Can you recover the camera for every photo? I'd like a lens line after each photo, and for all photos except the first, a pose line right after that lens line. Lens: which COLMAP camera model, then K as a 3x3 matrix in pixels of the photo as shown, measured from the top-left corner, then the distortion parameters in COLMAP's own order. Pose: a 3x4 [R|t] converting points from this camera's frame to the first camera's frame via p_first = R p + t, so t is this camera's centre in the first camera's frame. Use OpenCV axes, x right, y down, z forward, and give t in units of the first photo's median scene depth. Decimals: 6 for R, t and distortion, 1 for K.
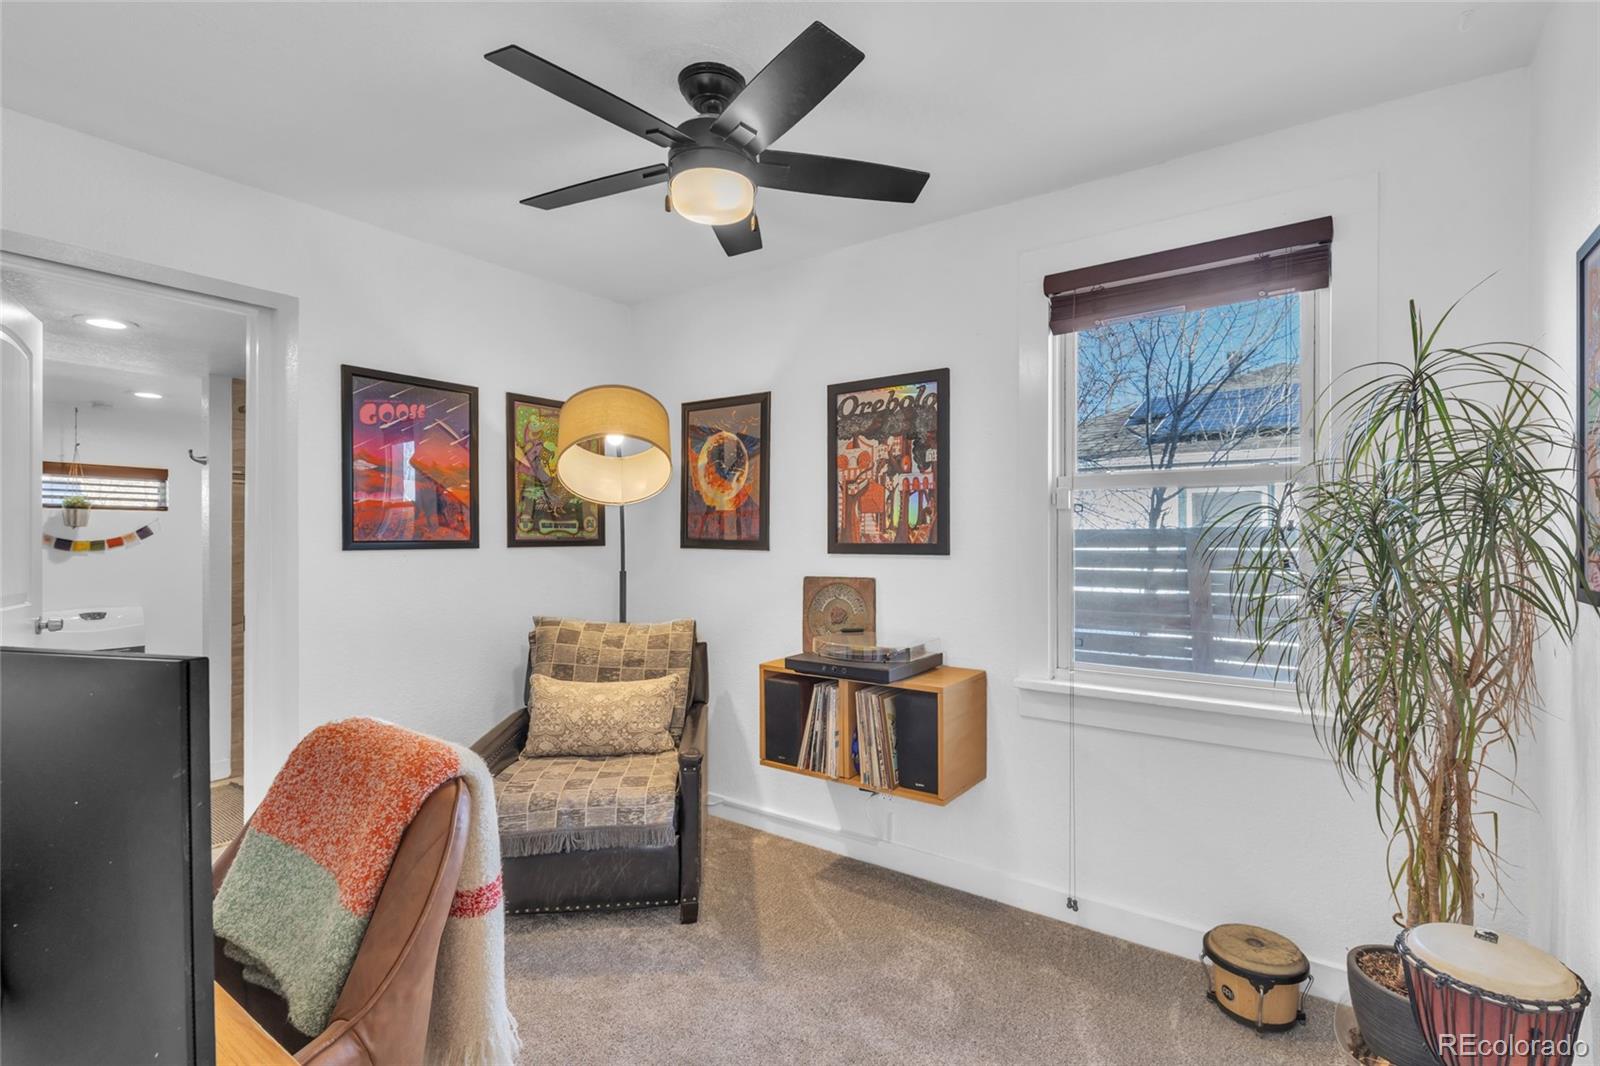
lens RADIAL K [[739.5, 0, 808.5], [0, 739.5, 535.7], [0, 0, 1]] dist [0.006227, -0.001936]
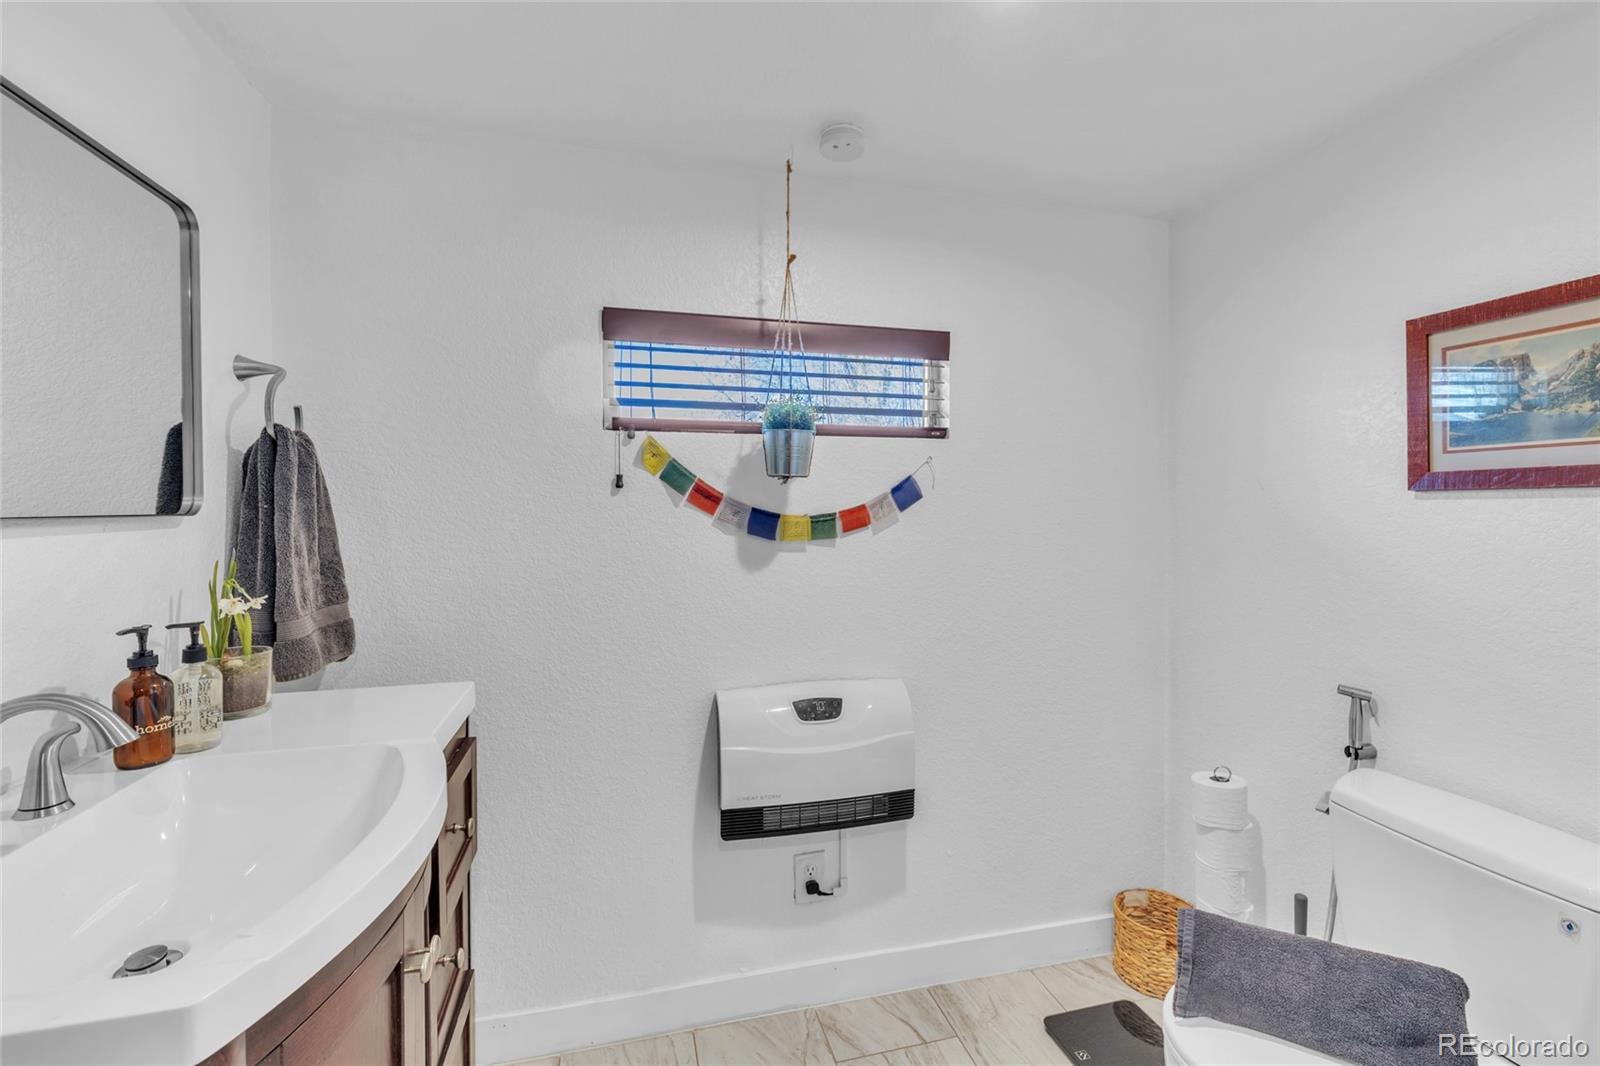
lens RADIAL K [[739.5, 0, 799.9], [0, 739.5, 508.3], [0, 0, 1]] dist [0.006227, -0.001936]
pose [[0.772418, 0.005861, -0.635088, -1.353053], [0.003441, 0.999904, 0.013412, -0.003705], [0.635105, -0.012545, 0.772324, 1.297196]]
